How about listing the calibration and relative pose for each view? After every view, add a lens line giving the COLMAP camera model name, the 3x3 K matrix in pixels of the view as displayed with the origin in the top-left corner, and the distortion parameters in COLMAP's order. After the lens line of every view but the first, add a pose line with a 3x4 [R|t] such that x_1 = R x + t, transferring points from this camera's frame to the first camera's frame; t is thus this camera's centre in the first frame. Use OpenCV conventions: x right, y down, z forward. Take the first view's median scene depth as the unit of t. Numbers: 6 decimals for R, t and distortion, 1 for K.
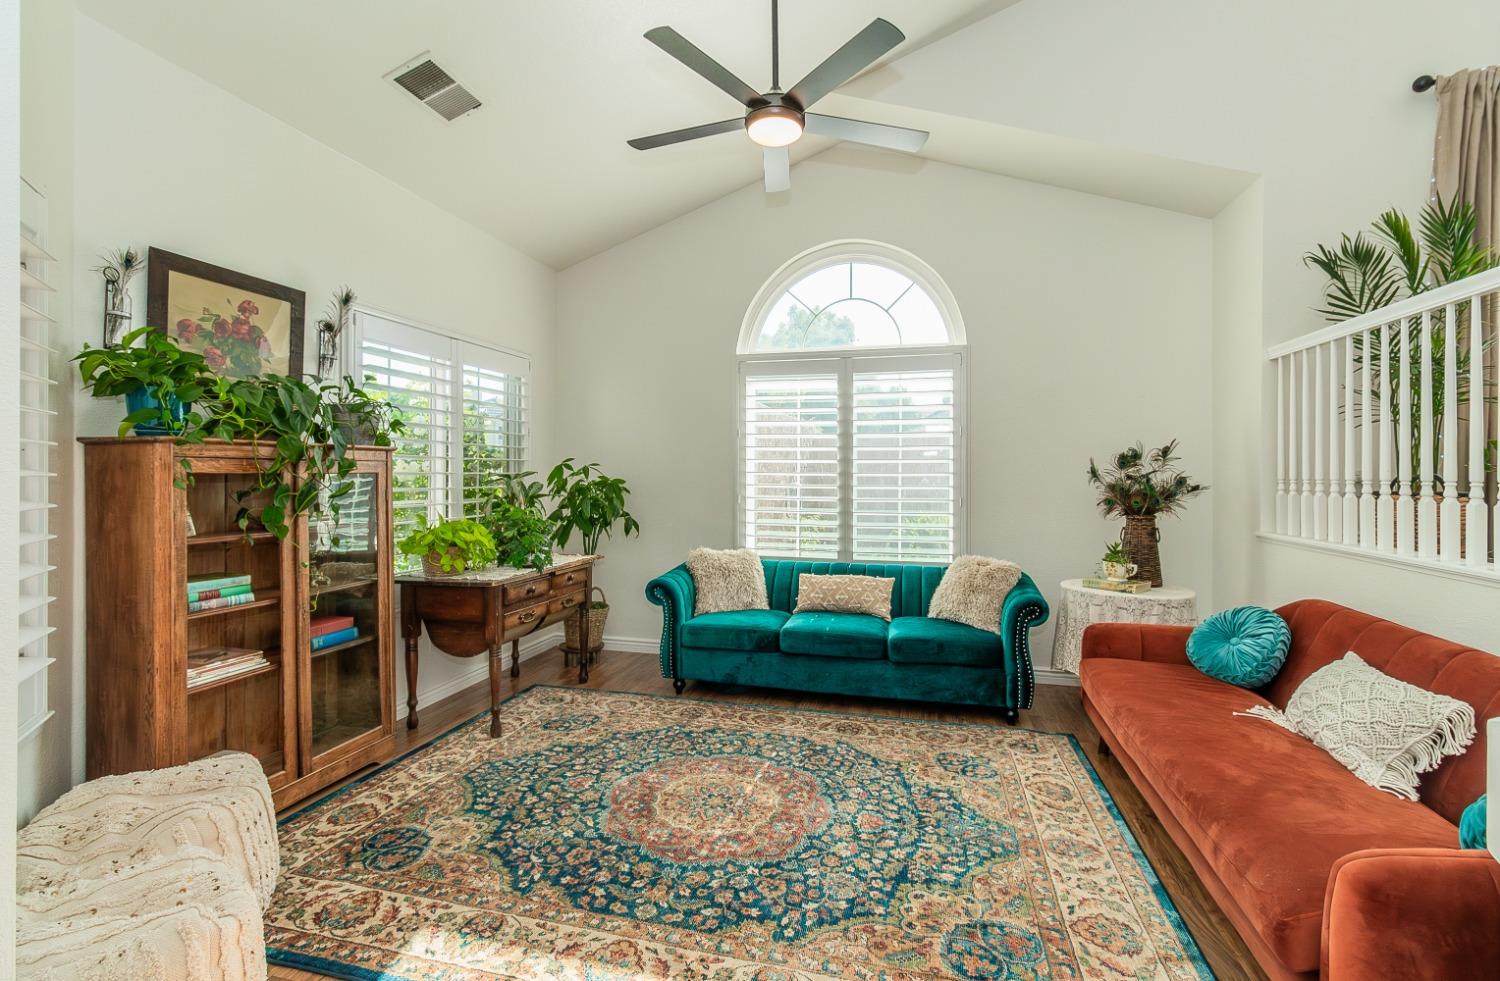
lens RADIAL K [[678.3, 0, 749.3], [0, 678.3, 471.7], [0, 0, 1]] dist [0.004494, 0.000370]
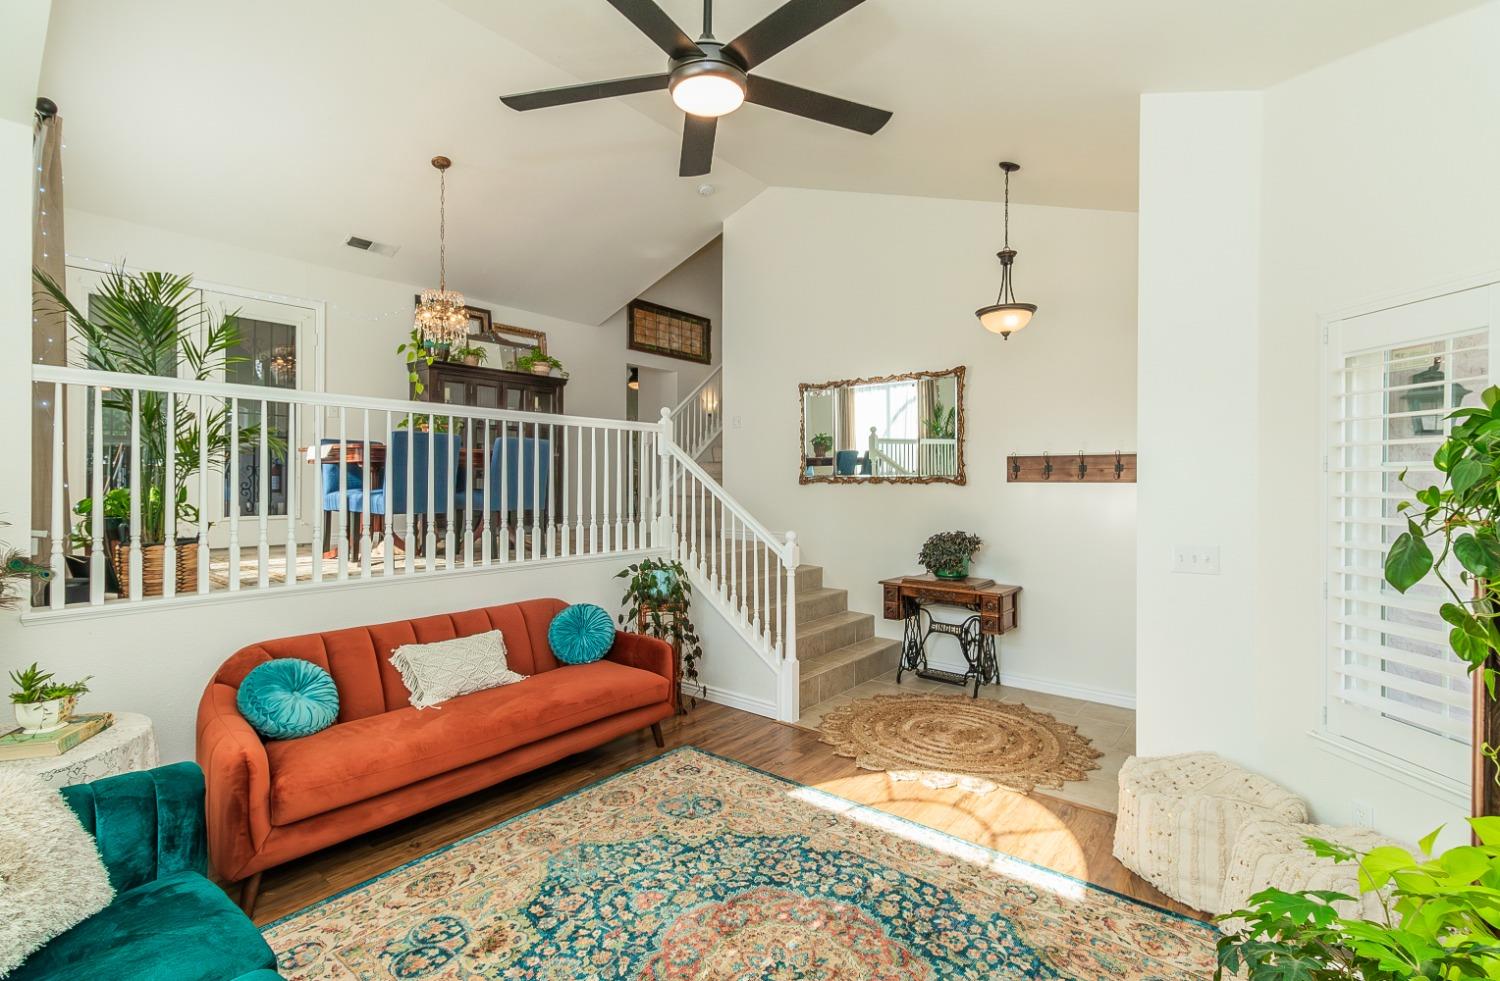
lens RADIAL K [[672.4, 0, 750.2], [0, 672.4, 476.4], [0, 0, 1]] dist [0.005012, 0.000275]
pose [[-0.908598, -0.001272, 0.417671, -0.352825], [-0.005364, 0.999948, -0.008623, -0.079464], [-0.417638, -0.010075, -0.908558, 1.822514]]
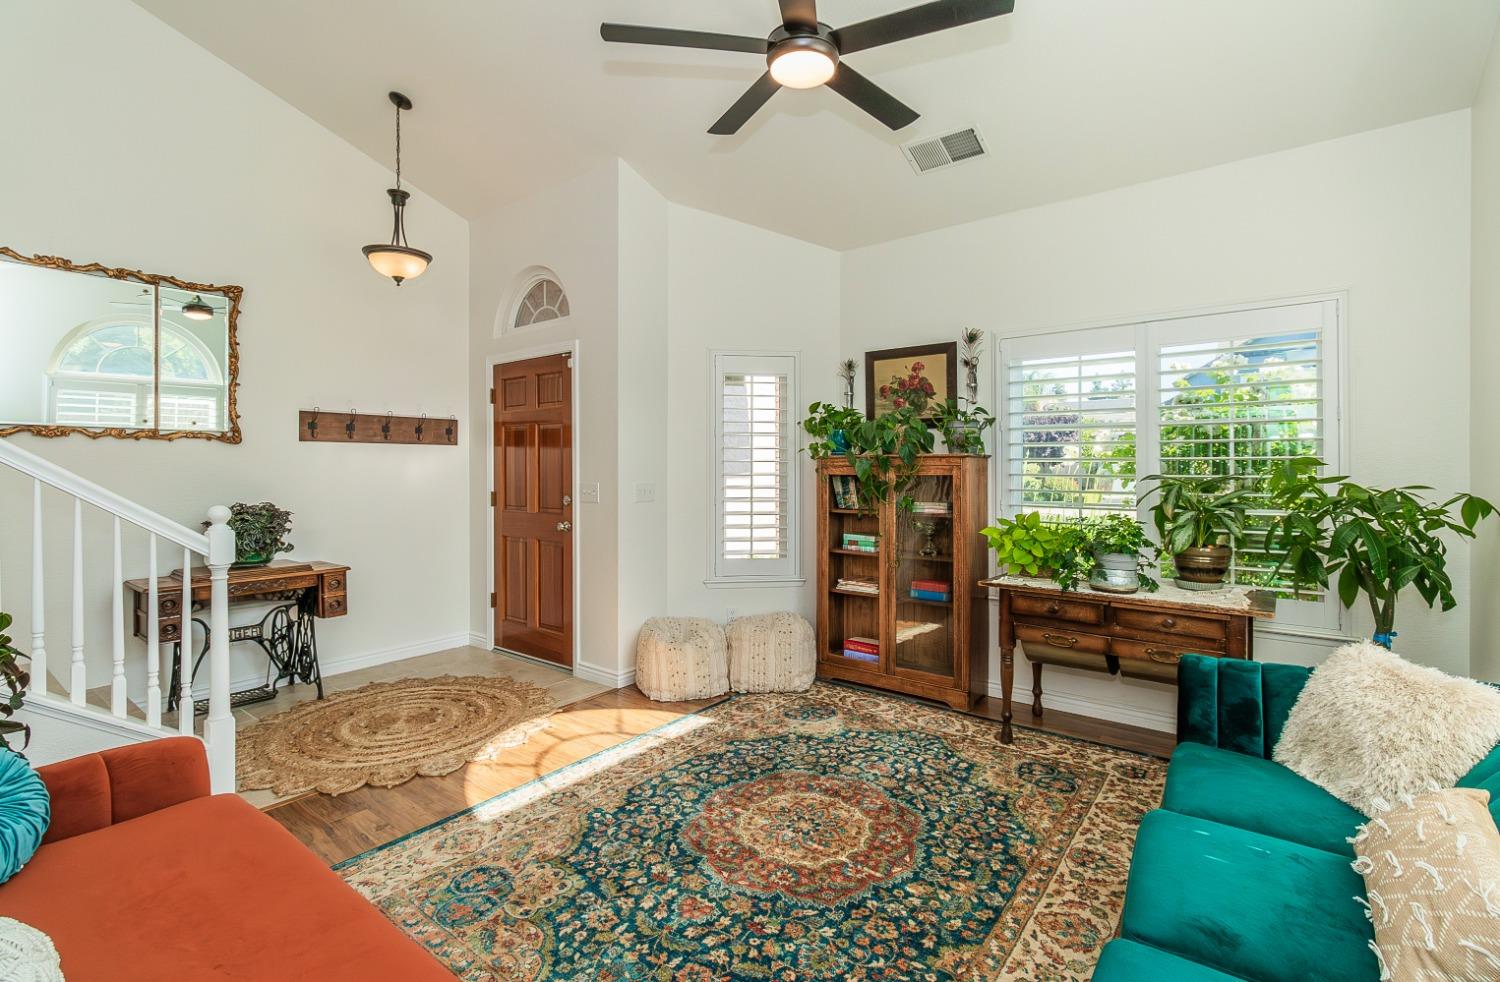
lens RADIAL K [[678.3, 0, 749.3], [0, 678.3, 472.2], [0, 0, 1]] dist [0.004494, 0.000370]
pose [[-0.399969, 0.004601, -0.916517, 0.901001], [0.001529, 0.999989, 0.004353, -0.011867], [0.916528, 0.000340, -0.399971, 1.390851]]
